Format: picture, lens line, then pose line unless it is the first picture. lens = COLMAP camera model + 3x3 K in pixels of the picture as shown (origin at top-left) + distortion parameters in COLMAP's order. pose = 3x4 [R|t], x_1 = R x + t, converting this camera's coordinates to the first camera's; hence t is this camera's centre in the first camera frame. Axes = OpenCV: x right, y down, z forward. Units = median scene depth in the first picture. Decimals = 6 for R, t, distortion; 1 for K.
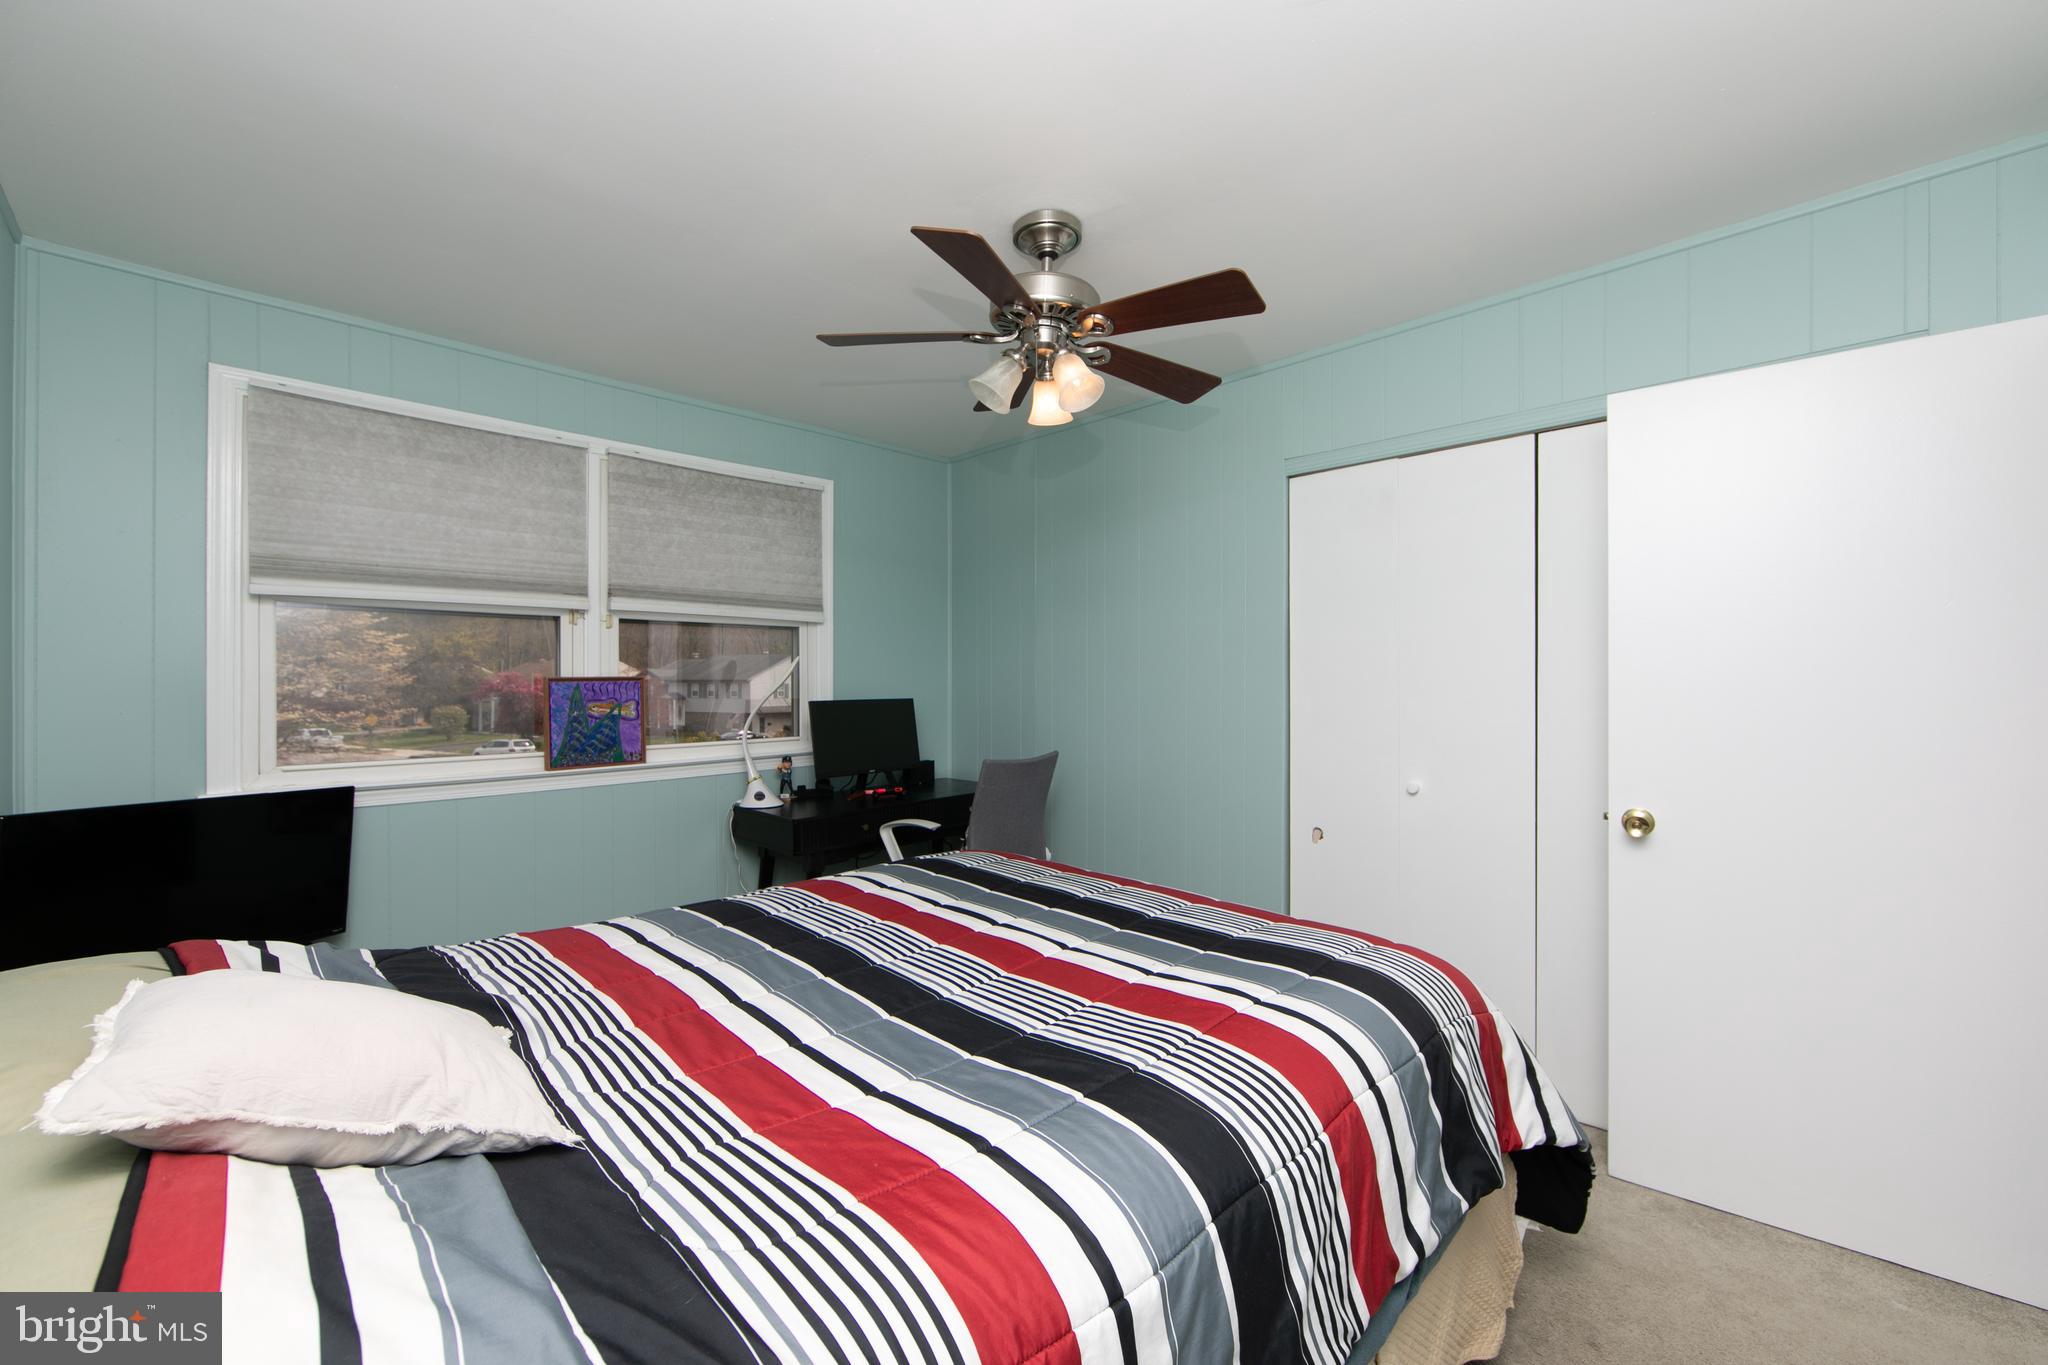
lens RADIAL K [[808.7, 0, 1030.8], [0, 808.7, 687.5], [0, 0, 1]] dist [-0.004245, -0.000620]
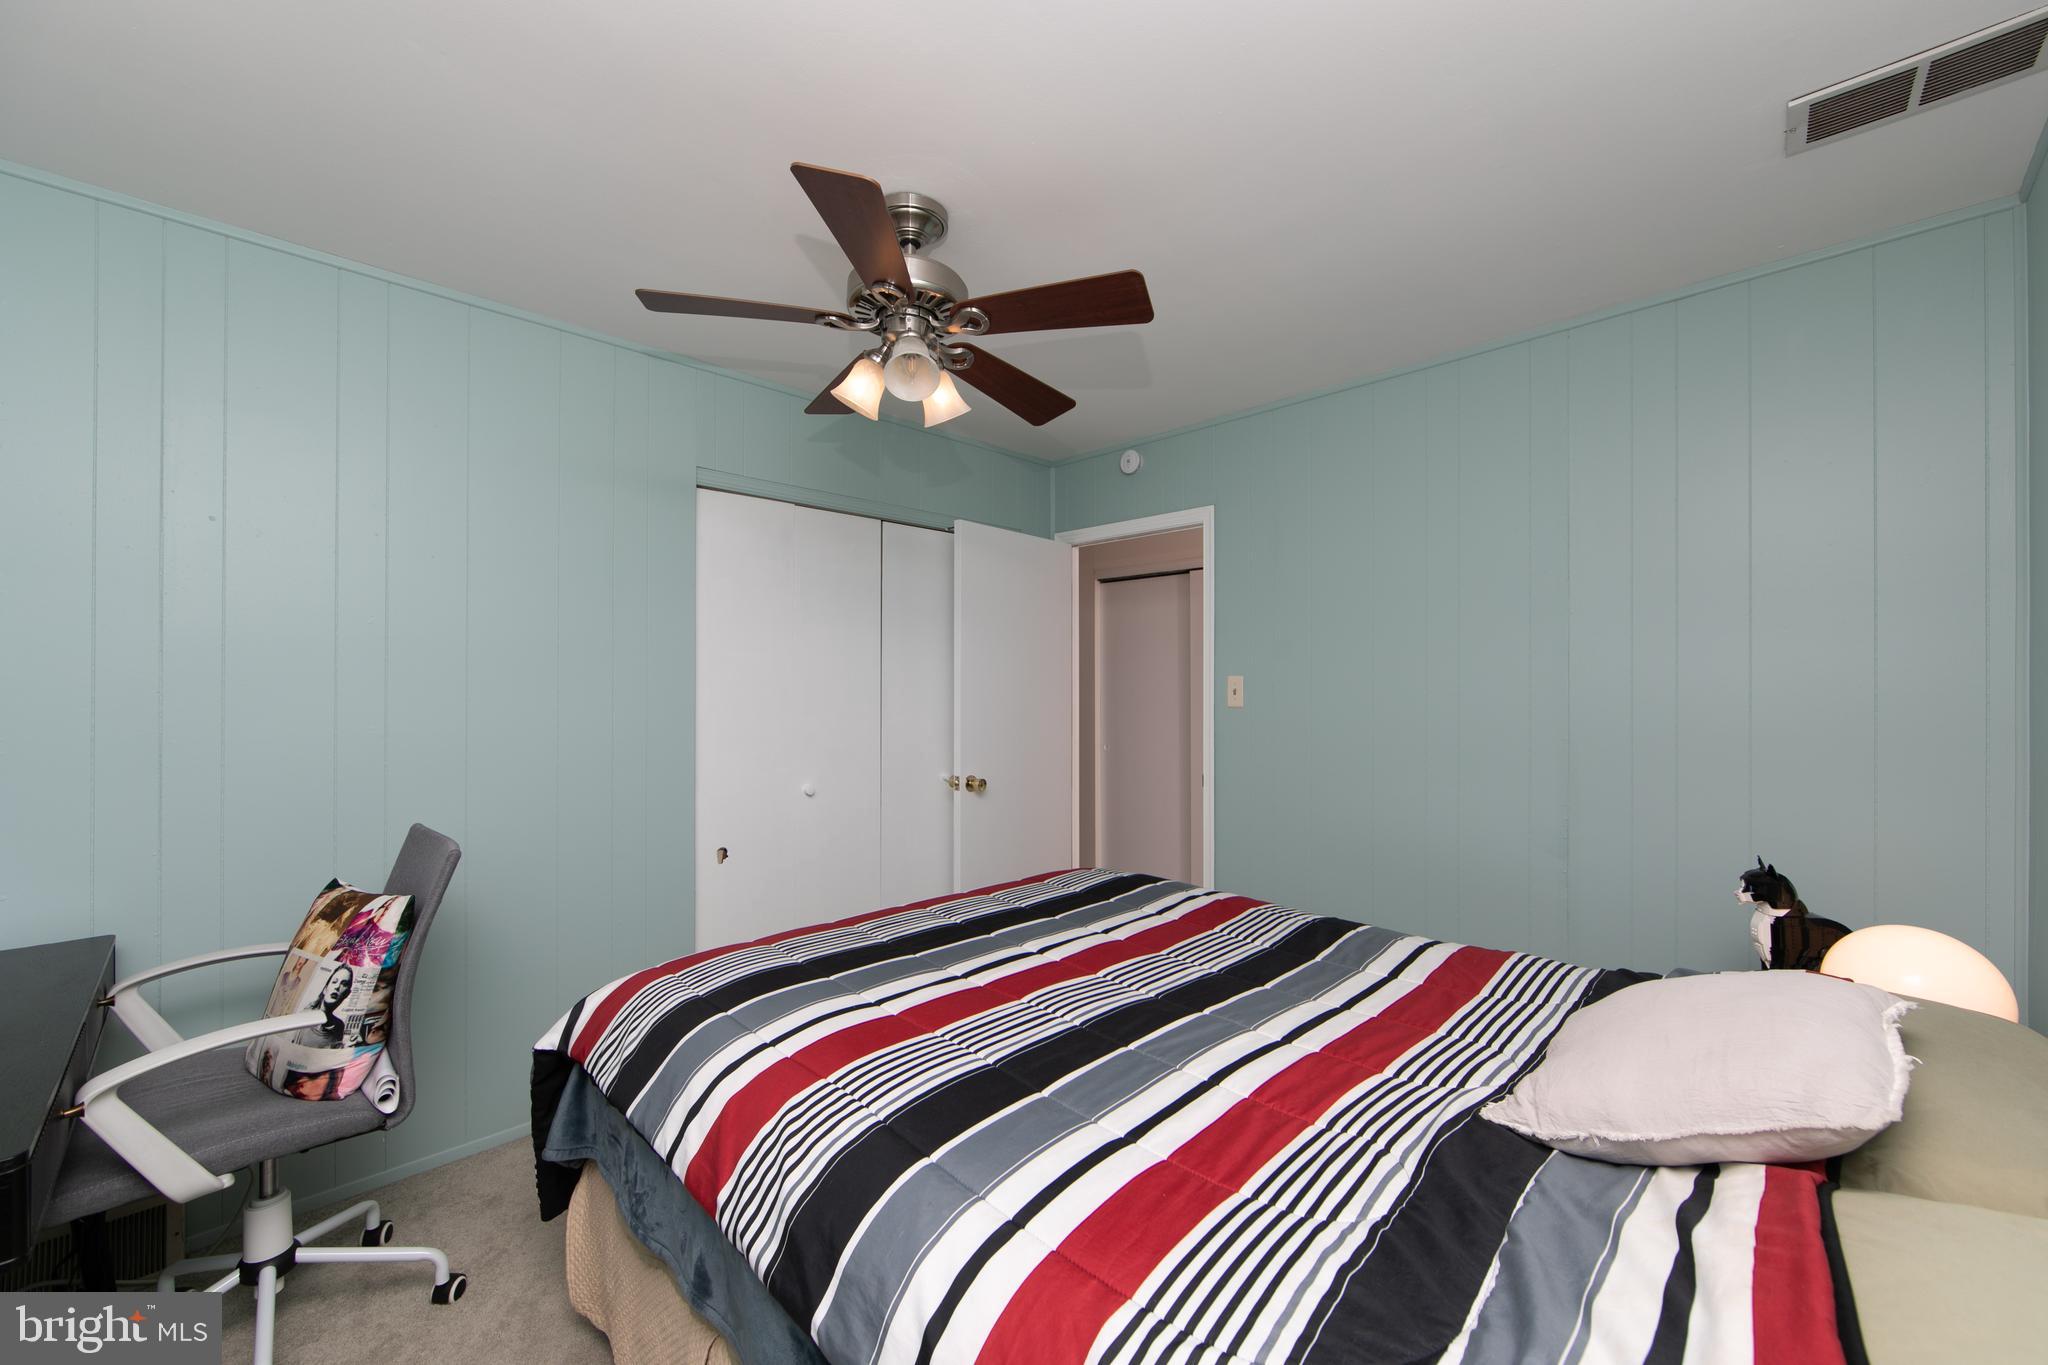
lens RADIAL K [[808.7, 0, 1036.4], [0, 808.7, 674.0], [0, 0, 1]] dist [-0.004245, -0.000620]
pose [[-0.001382, 0.013462, 0.999908, -0.980778], [0.010676, 0.999853, -0.013446, -0.034123], [-0.999942, 0.010657, -0.001526, 0.944271]]
